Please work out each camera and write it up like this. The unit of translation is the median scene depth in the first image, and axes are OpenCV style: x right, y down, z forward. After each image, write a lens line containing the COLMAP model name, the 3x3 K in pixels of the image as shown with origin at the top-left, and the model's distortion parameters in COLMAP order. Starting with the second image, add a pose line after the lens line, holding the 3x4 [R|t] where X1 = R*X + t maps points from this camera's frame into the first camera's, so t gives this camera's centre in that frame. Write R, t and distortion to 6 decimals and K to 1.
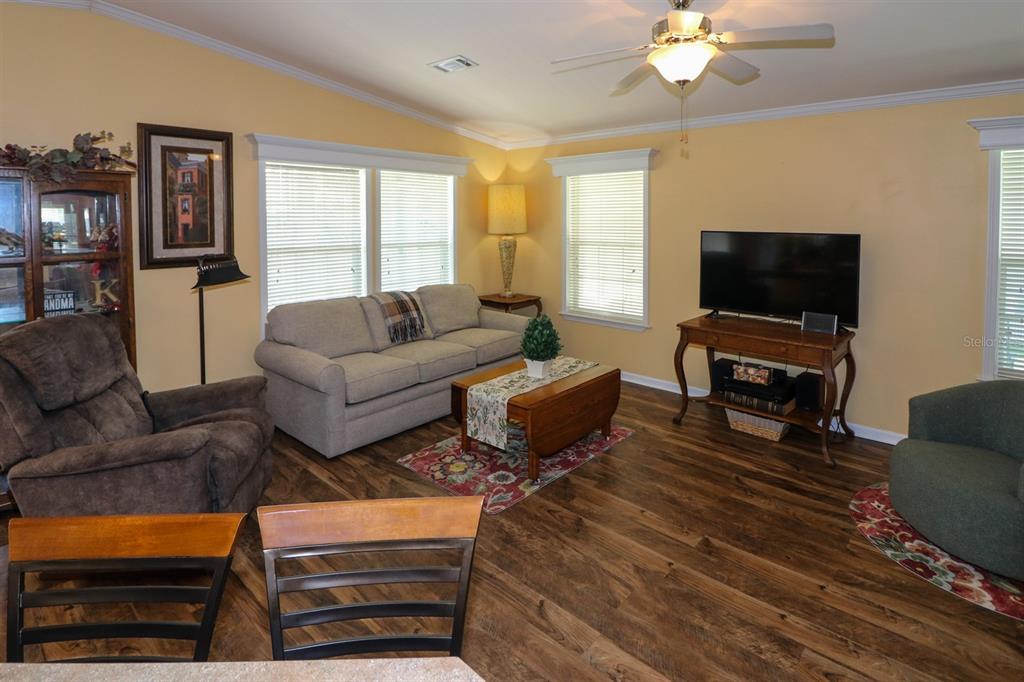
lens RADIAL K [[513.8, 0, 502.7], [0, 513.8, 228.8], [0, 0, 1]] dist [-0.014346, -0.001620]
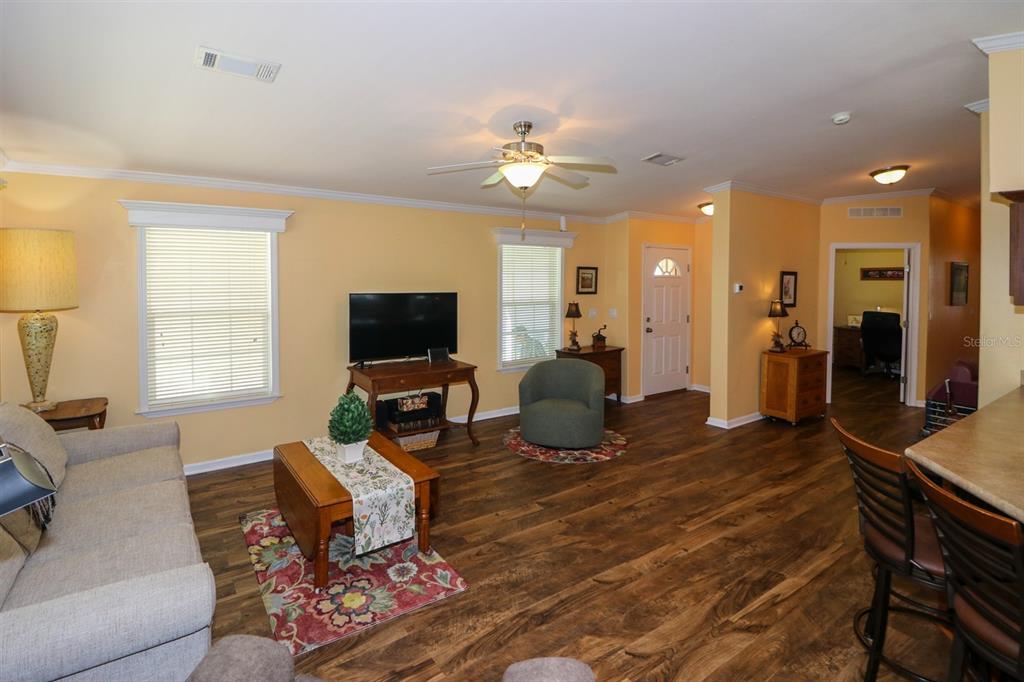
lens RADIAL K [[491.8, 0, 476.6], [0, 491.8, 270.6], [0, 0, 1]] dist [-0.014878, -0.000775]
pose [[0.248930, 0.012601, 0.968440, -0.801379], [0.022500, 0.999570, -0.018789, -0.025897], [-0.968260, 0.026467, 0.248539, 0.636409]]
